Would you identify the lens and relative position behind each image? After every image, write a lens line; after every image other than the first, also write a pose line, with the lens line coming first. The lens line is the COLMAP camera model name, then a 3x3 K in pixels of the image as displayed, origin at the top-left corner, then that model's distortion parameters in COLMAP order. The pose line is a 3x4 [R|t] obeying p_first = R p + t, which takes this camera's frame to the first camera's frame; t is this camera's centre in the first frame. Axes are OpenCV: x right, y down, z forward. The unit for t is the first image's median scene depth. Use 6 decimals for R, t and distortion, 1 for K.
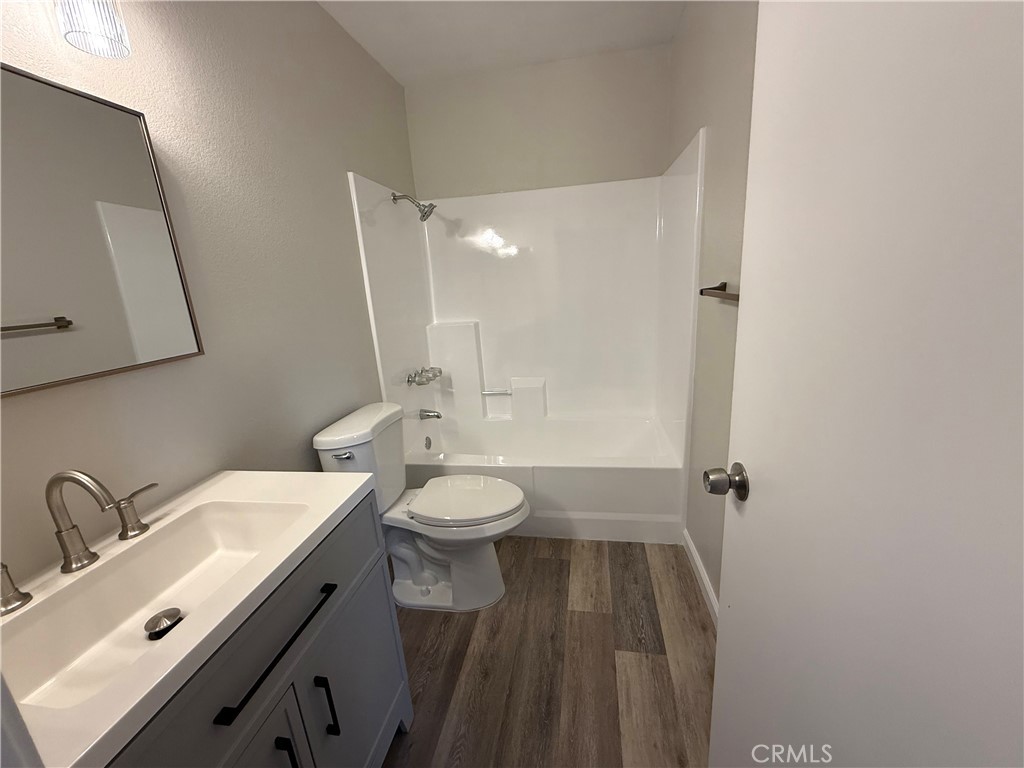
lens RADIAL K [[407.7, 0, 509.6], [0, 407.7, 382.5], [0, 0, 1]] dist [-0.001338, 0.000249]
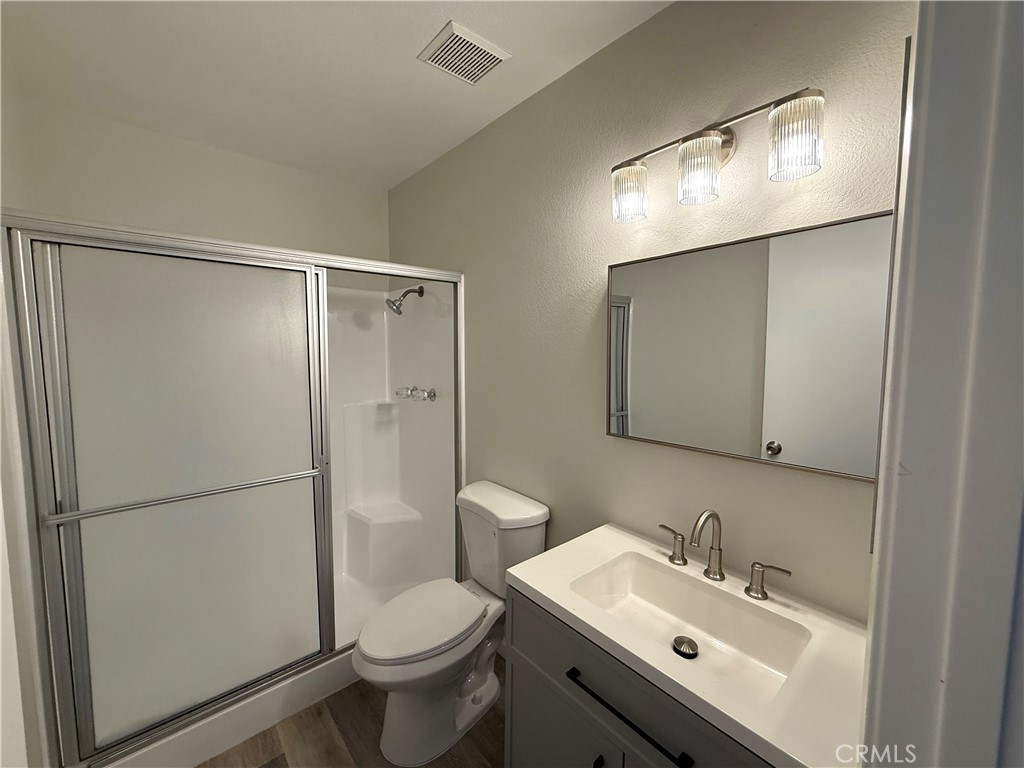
lens RADIAL K [[407.7, 0, 508.5], [0, 407.7, 382.9], [0, 0, 1]] dist [-0.001338, 0.000249]
pose [[-0.637200, 0.121621, -0.761042, 0.201605], [-0.164650, 0.943190, 0.288587, -0.250354], [0.752905, 0.309193, -0.580976, 0.586325]]
